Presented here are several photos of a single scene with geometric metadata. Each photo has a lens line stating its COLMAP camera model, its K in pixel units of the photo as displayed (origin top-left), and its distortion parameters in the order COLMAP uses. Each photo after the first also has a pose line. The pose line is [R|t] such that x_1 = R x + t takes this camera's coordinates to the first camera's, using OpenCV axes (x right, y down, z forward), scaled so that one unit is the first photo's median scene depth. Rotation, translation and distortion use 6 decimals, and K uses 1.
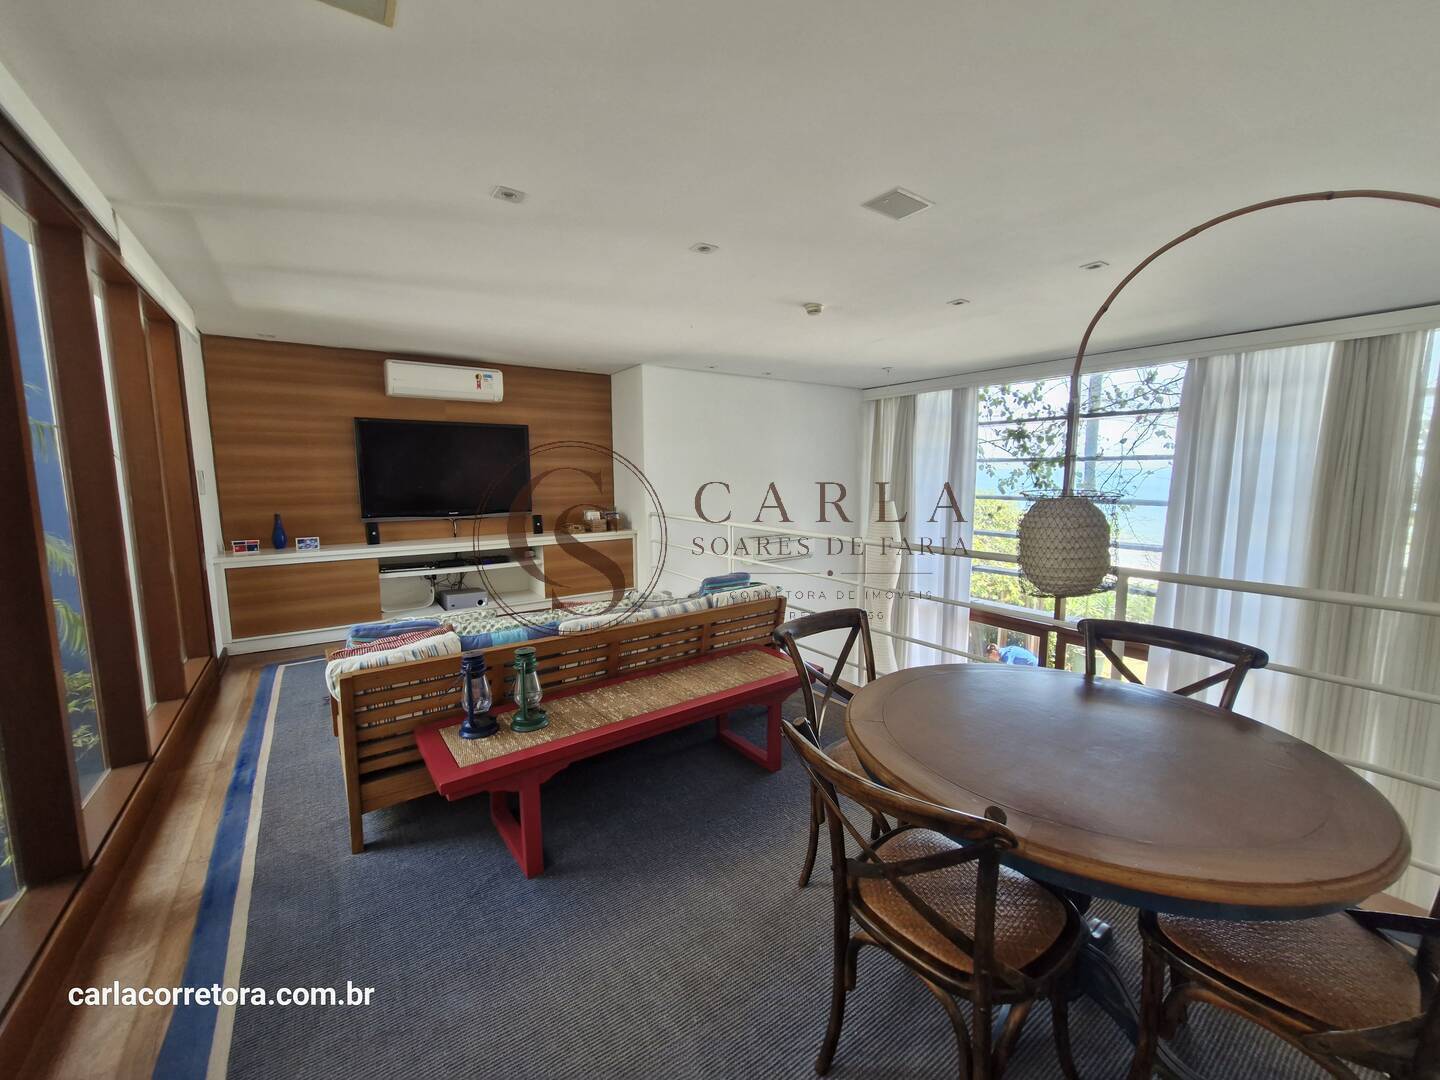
lens RADIAL K [[572.5, 0, 716.4], [0, 572.5, 543.9], [0, 0, 1]] dist [0.003617, 0.000024]
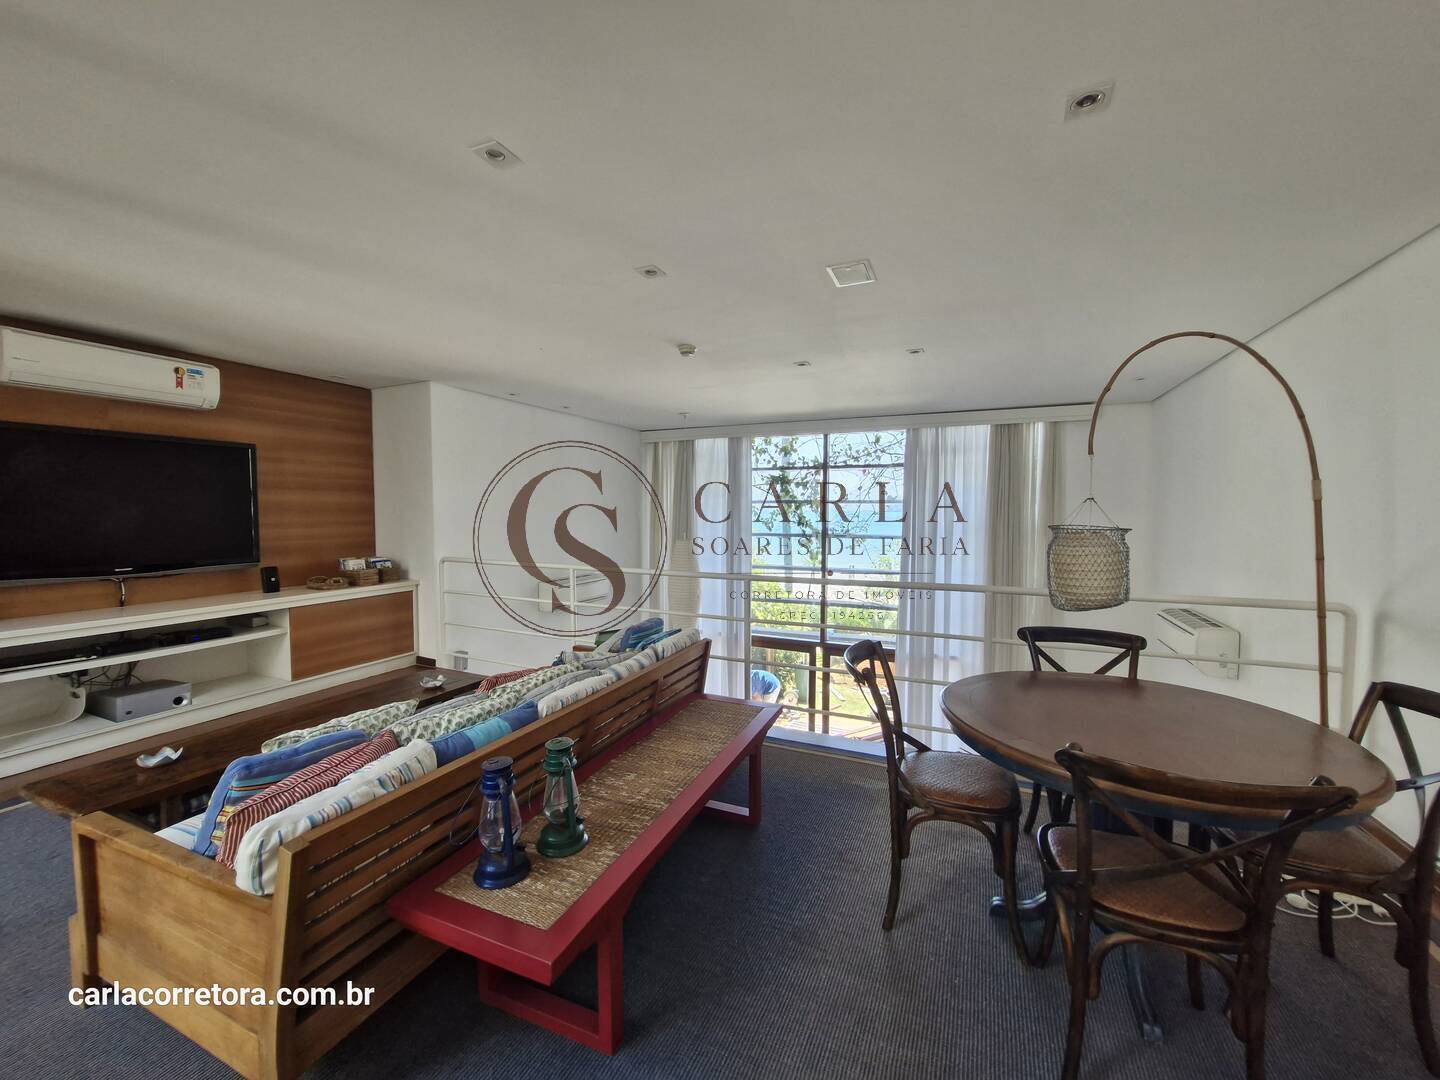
lens RADIAL K [[572.5, 0, 719.4], [0, 572.5, 540.8], [0, 0, 1]] dist [0.003617, 0.000024]
pose [[0.861124, -0.020469, 0.507983, -0.194234], [0.058015, 0.996619, -0.058187, -0.008329], [-0.505074, 0.079576, 0.859400, 0.083309]]
